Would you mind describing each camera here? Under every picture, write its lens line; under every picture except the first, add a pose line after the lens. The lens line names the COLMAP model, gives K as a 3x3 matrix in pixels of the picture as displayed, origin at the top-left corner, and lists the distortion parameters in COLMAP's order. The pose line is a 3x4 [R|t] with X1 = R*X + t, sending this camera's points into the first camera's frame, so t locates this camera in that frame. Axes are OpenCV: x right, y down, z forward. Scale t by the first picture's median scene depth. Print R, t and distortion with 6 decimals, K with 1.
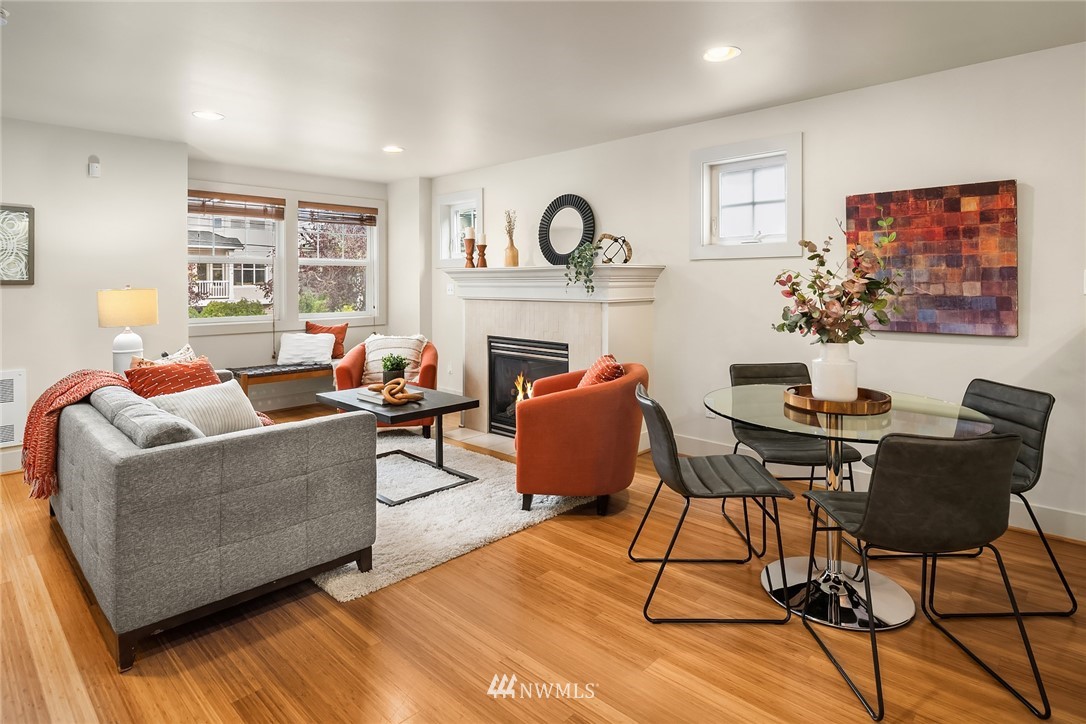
lens RADIAL K [[585.3, 0, 540.2], [0, 585.3, 281.1], [0, 0, 1]] dist [-0.002650, -0.006653]
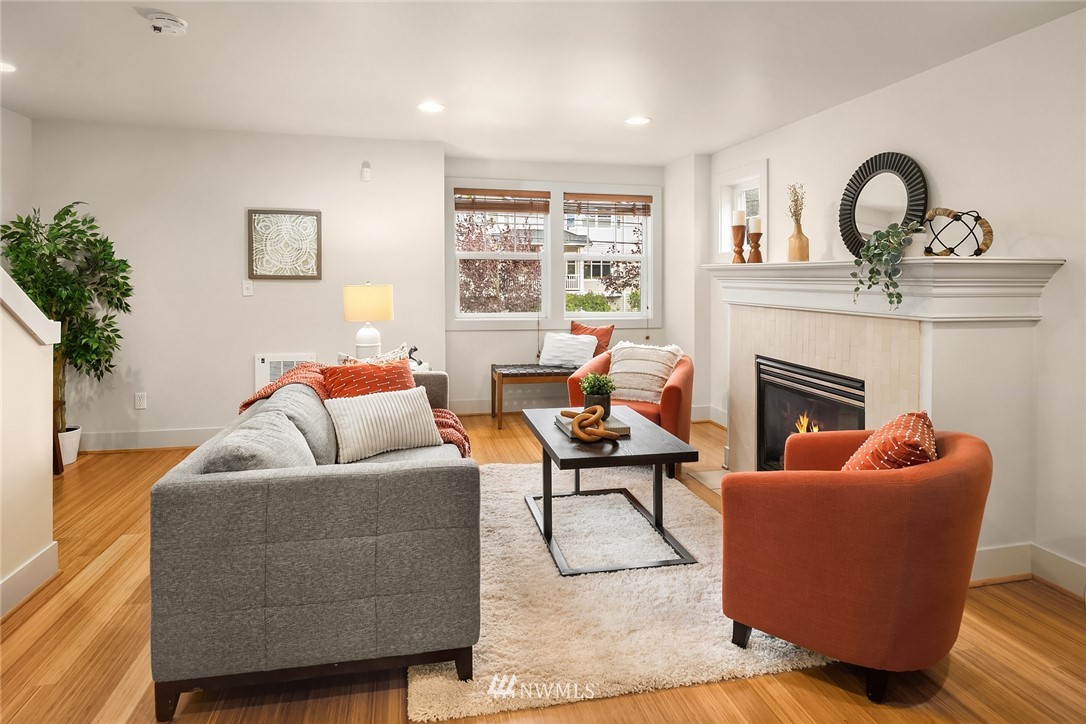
lens RADIAL K [[585.3, 0, 535.6], [0, 585.3, 278.6], [0, 0, 1]] dist [-0.002650, -0.006653]
pose [[0.829237, 0.011720, -0.558774, 0.137046], [-0.008858, 0.999930, 0.007828, -0.010164], [0.558827, -0.001542, 0.829283, 0.335037]]
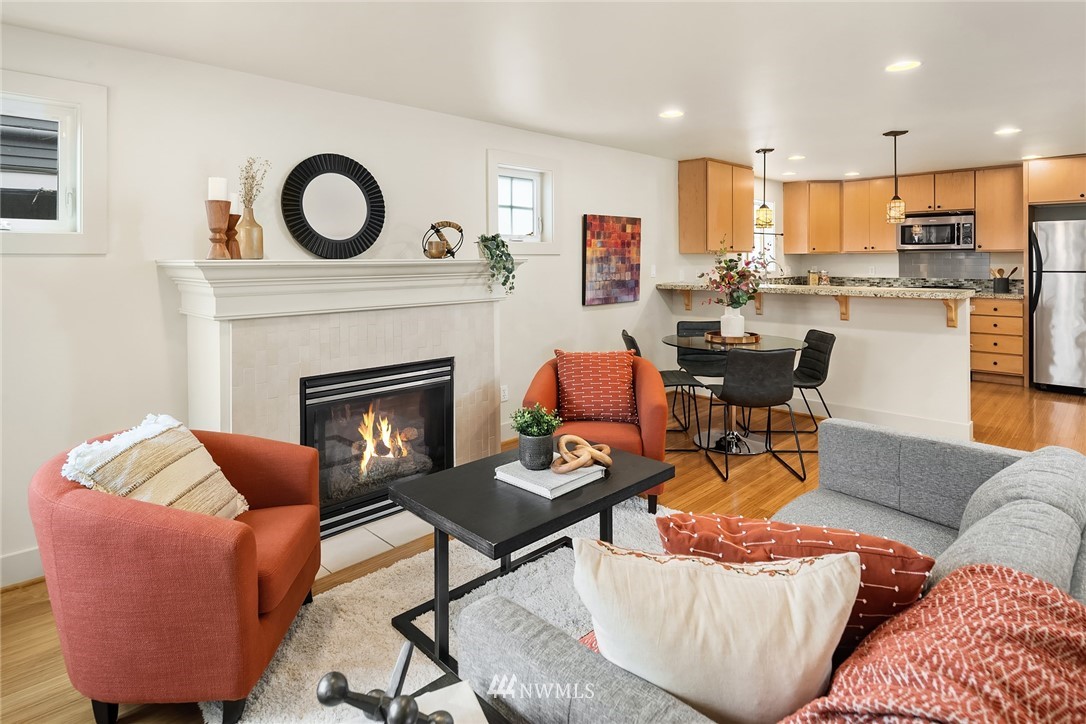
lens RADIAL K [[585.3, 0, 546.7], [0, 585.3, 259.6], [0, 0, 1]] dist [-0.002650, -0.006653]
pose [[0.022472, 0.007420, 0.999720, -0.965859], [0.008346, 0.999936, -0.007609, -0.023176], [-0.999713, 0.008514, 0.022409, 1.102823]]
